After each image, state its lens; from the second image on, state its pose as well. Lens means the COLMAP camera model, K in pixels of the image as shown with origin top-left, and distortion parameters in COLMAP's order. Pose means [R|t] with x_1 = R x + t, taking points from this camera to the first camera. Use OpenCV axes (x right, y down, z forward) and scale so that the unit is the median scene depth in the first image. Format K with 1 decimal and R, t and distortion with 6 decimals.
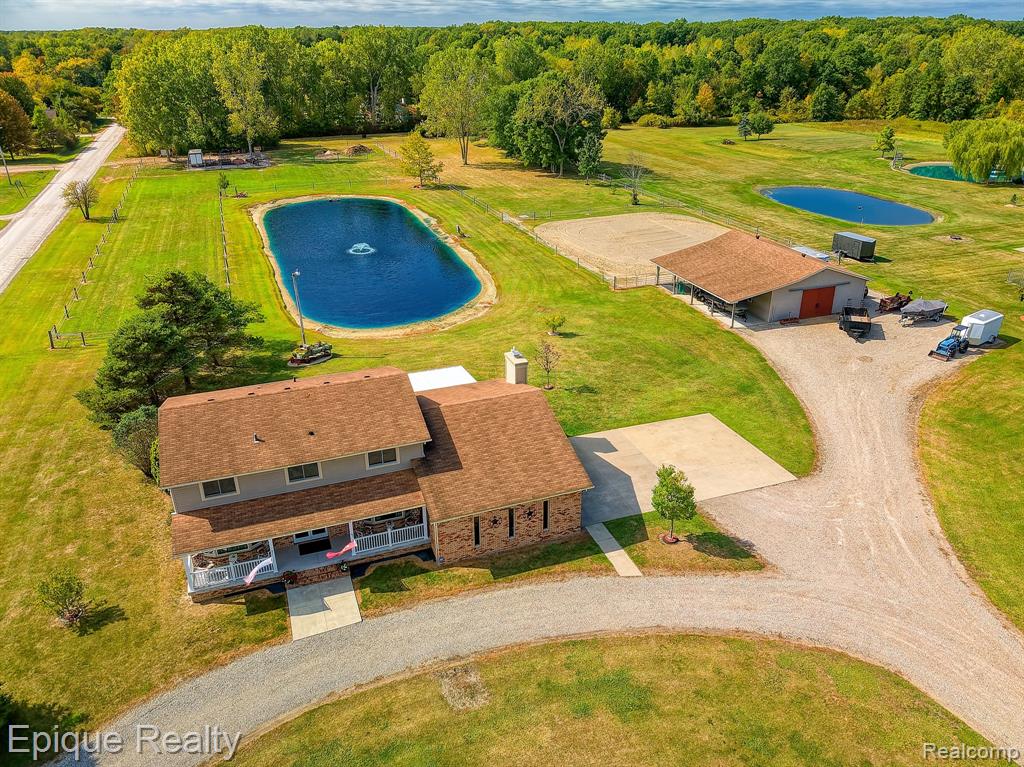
lens RADIAL K [[753.2, 0, 512.0], [0, 753.2, 383.5], [0, 0, 1]] dist [0.057766, -0.192624]
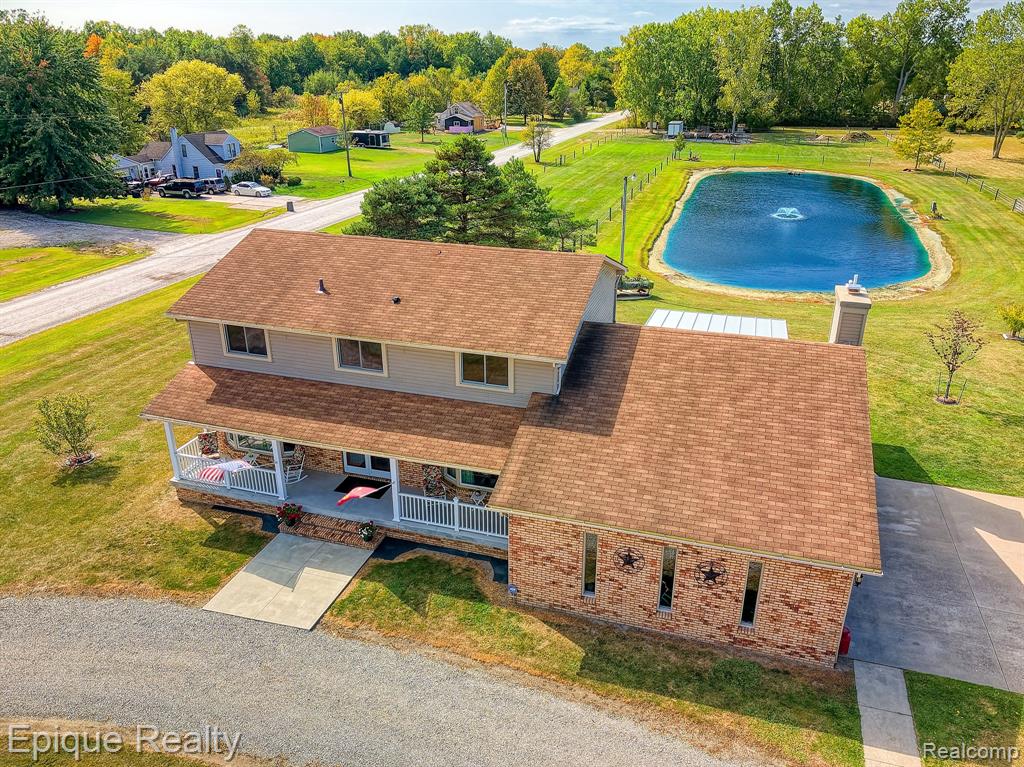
lens RADIAL K [[750.1, 0, 514.2], [0, 750.1, 378.9], [0, 0, 1]] dist [-0.001764, 0.001619]
pose [[0.788036, 0.243584, -0.565390, 0.155348], [-0.264365, 0.963299, 0.046543, 0.070419], [0.555976, 0.112792, 0.823510, 0.553389]]
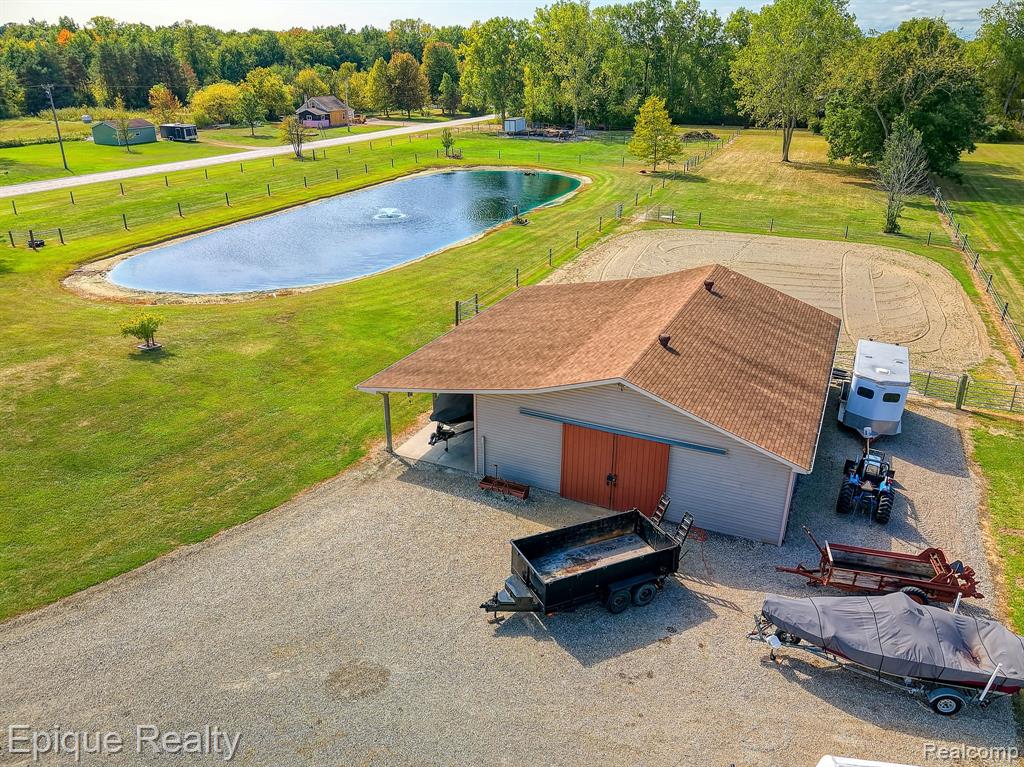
lens RADIAL K [[749.3, 0, 512.0], [0, 749.3, 383.5], [0, 0, 1]] dist [0.005049, -0.010236]
pose [[0.707619, 0.287936, -0.645266, 1.120755], [-0.303729, 0.948483, 0.090161, -0.314140], [0.637984, 0.132186, 0.758619, 1.348762]]
